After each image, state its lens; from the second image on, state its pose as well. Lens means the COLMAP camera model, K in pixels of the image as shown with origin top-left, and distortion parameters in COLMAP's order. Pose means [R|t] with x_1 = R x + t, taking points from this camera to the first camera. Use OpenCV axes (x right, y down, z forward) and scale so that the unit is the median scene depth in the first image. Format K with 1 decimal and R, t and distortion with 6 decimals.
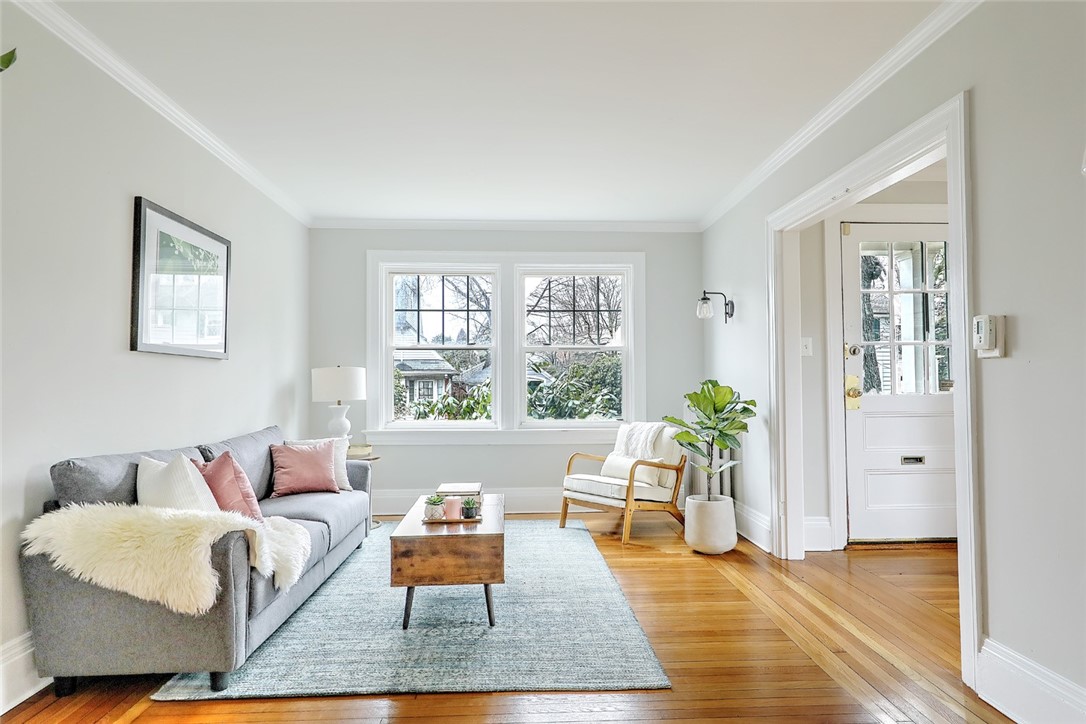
lens RADIAL K [[625.9, 0, 544.2], [0, 625.9, 360.9], [0, 0, 1]] dist [0.006831, 0.000864]
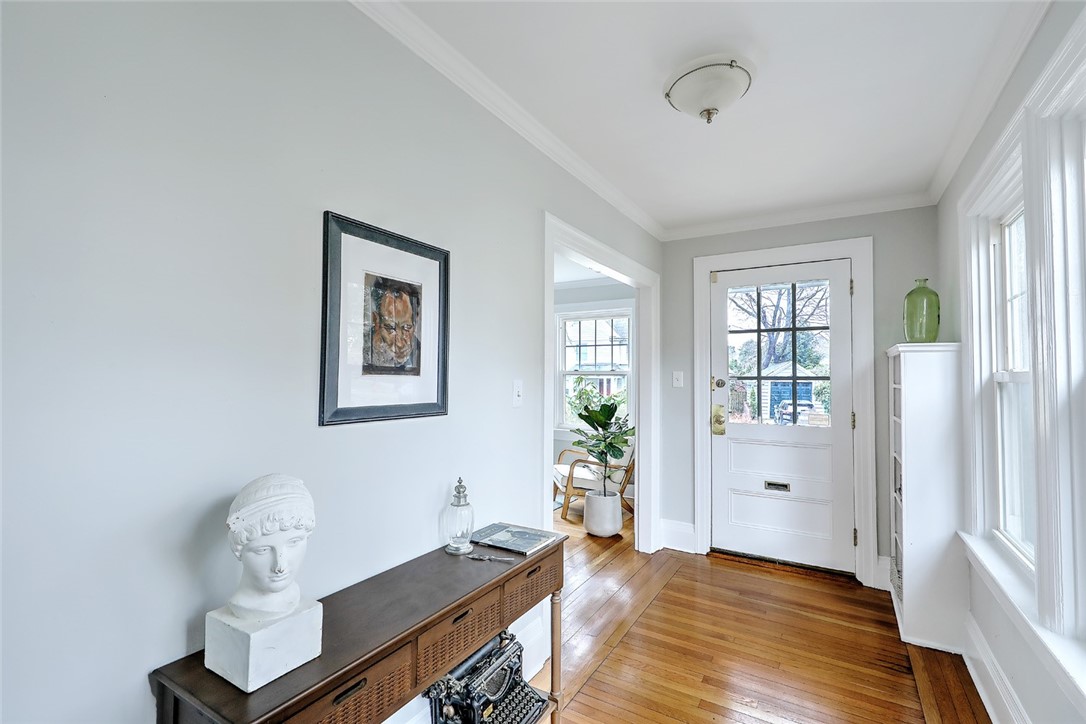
lens RADIAL K [[495.2, 0, 540.4], [0, 495.2, 363.9], [0, 0, 1]] dist [0.002019, -0.003385]
pose [[0.825704, -0.002607, -0.564097, 0.733438], [0.005260, 0.999981, 0.003078, -0.056512], [0.564078, -0.005509, 0.825703, 0.070431]]
